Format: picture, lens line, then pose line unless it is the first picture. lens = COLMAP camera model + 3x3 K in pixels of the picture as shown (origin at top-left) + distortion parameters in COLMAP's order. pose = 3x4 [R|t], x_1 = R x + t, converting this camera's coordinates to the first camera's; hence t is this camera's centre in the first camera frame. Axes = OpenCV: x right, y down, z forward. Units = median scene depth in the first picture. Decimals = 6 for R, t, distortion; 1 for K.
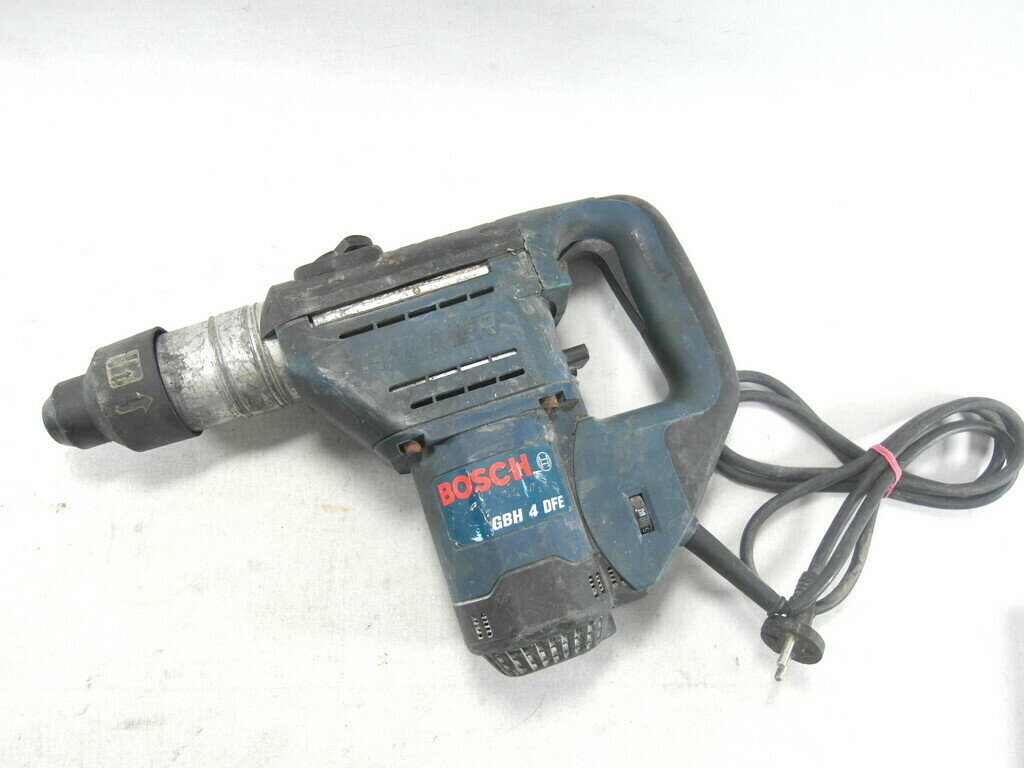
lens RADIAL K [[774.2, 0, 512.0], [0, 774.2, 384.0], [0, 0, 1]] dist [-0.060653, -0.000556]
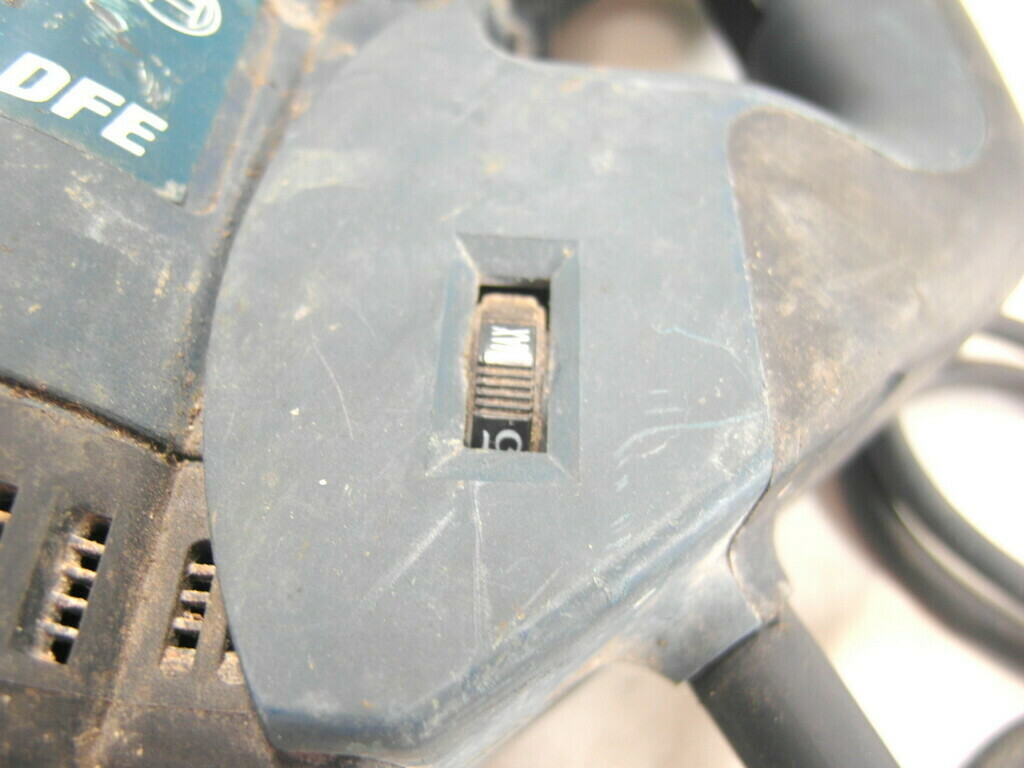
lens RADIAL K [[774.2, 0, 512.0], [0, 774.2, 384.0], [0, 0, 1]] dist [-0.060653, -0.000556]
pose [[0.932026, 0.294393, -0.211328, 0.209699], [-0.352771, 0.870517, -0.343151, 0.237654], [0.082943, 0.394376, 0.915198, 0.828948]]
